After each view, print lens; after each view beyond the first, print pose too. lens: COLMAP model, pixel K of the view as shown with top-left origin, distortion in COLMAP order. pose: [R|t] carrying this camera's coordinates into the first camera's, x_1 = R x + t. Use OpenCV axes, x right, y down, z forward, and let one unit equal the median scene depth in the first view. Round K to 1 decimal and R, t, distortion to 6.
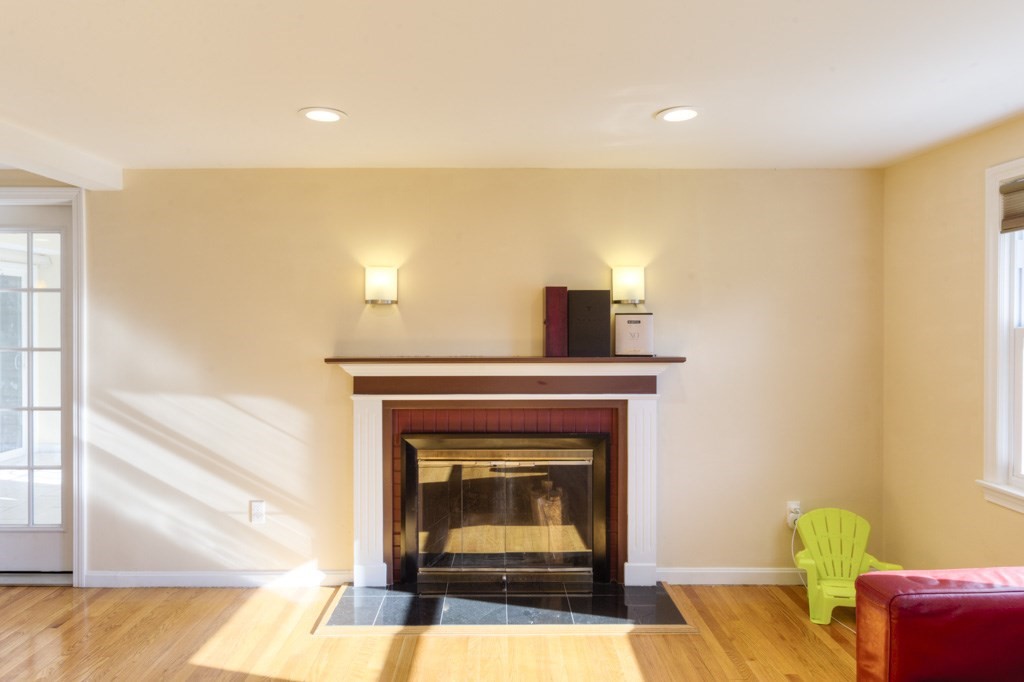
lens RADIAL K [[645.8, 0, 504.3], [0, 645.8, 323.5], [0, 0, 1]] dist [0.001687, -0.004394]
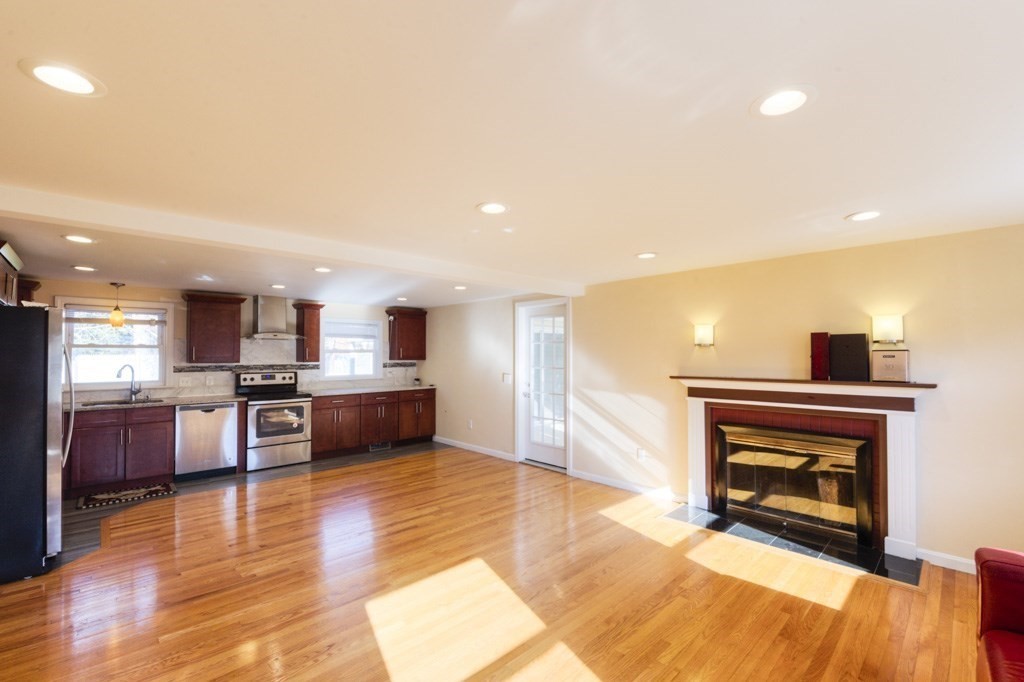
lens RADIAL K [[444.4, 0, 505.1], [0, 444.4, 344.2], [0, 0, 1]] dist [-0.005793, -0.002538]
pose [[0.674814, -0.018936, -0.737745, 0.332358], [-0.003597, 0.999574, -0.028947, 0.001561], [0.737979, 0.022187, 0.674458, -0.204723]]
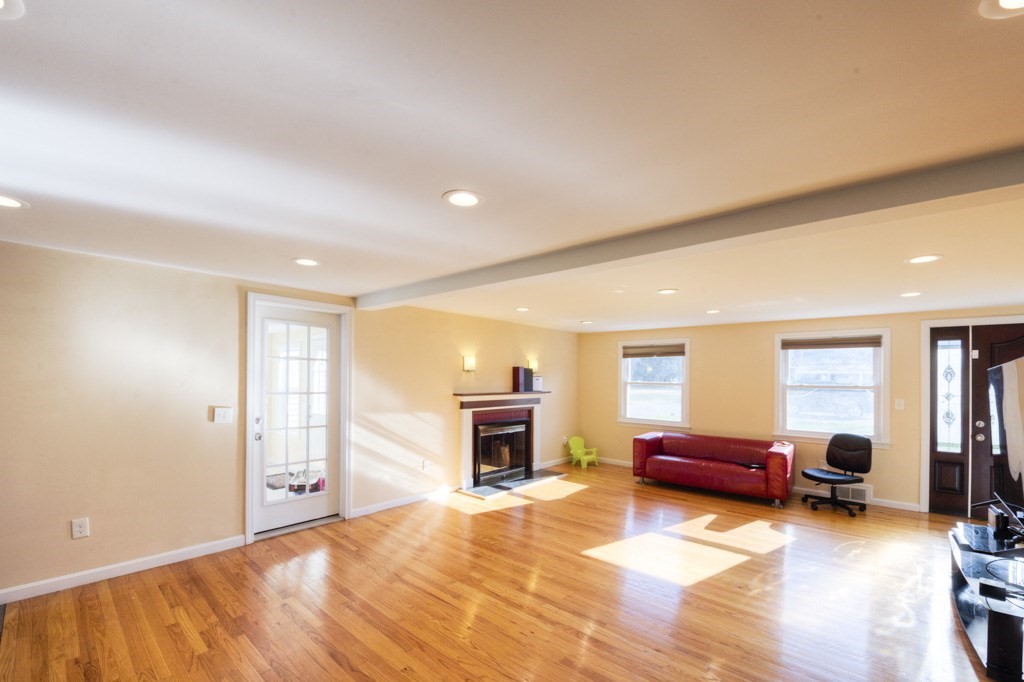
lens RADIAL K [[427.3, 0, 520.0], [0, 427.3, 373.8], [0, 0, 1]] dist [-0.011523, -0.002609]
pose [[0.642881, 0.015752, 0.765804, -1.303498], [-0.007063, 0.999868, -0.014637, 0.000765], [-0.765933, 0.004001, 0.642908, -0.179888]]
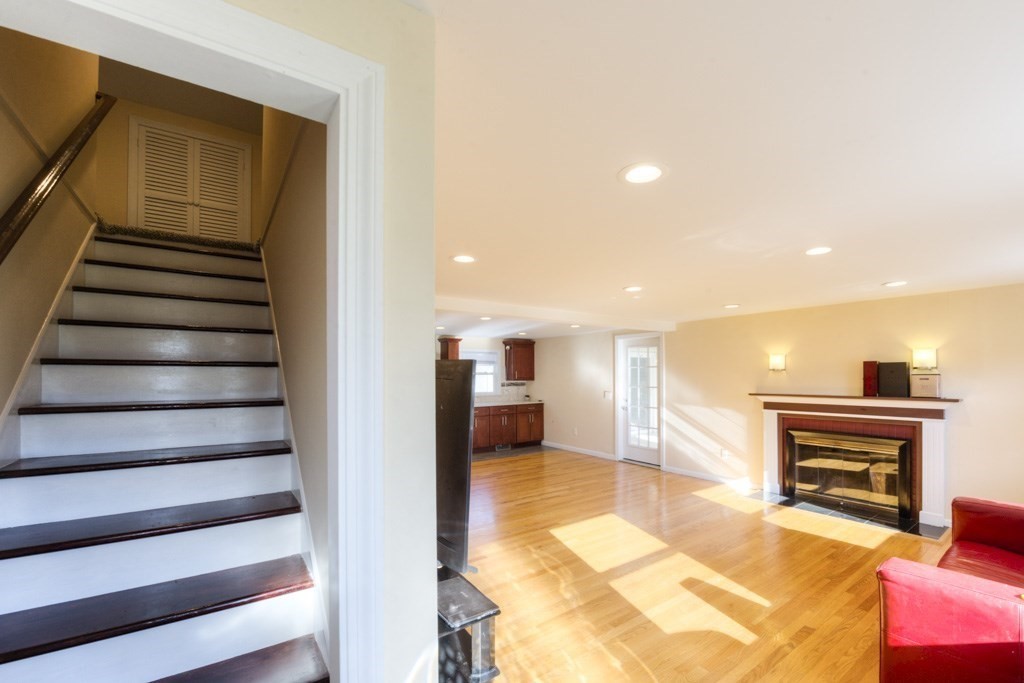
lens RADIAL K [[427.3, 0, 490.4], [0, 427.3, 371.4], [0, 0, 1]] dist [-0.011523, -0.002609]
pose [[0.532795, -0.008872, -0.846198, 0.541820], [-0.000702, 0.999940, -0.010926, -0.010075], [0.846244, 0.006415, 0.532757, -0.658879]]
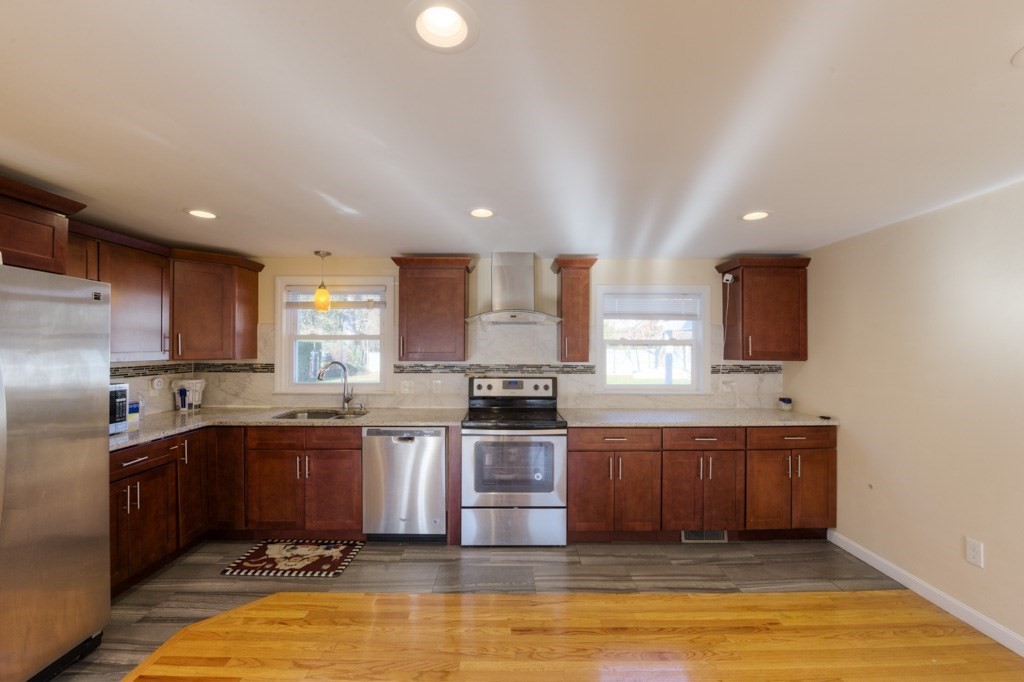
lens RADIAL K [[427.3, 0, 506.1], [0, 427.3, 342.0], [0, 0, 1]] dist [-0.011523, -0.002609]
pose [[0.007065, -0.009855, -0.999926, -0.587939], [-0.009587, 0.999905, -0.009923, -0.010909], [0.999929, 0.009657, 0.006970, 0.289027]]
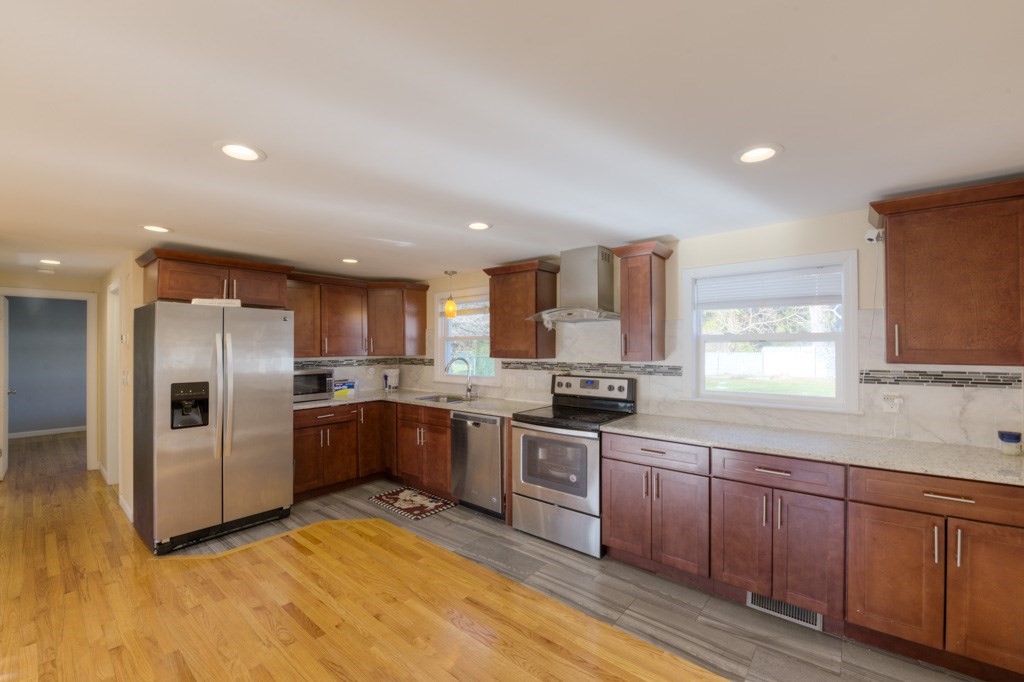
lens RADIAL K [[427.3, 0, 494.1], [0, 427.3, 340.5], [0, 0, 1]] dist [-0.011523, -0.002609]
pose [[-0.658773, -0.007229, -0.752307, -0.728171], [-0.000972, 0.999961, -0.008757, -0.011212], [0.752341, -0.005038, -0.658755, 0.842220]]
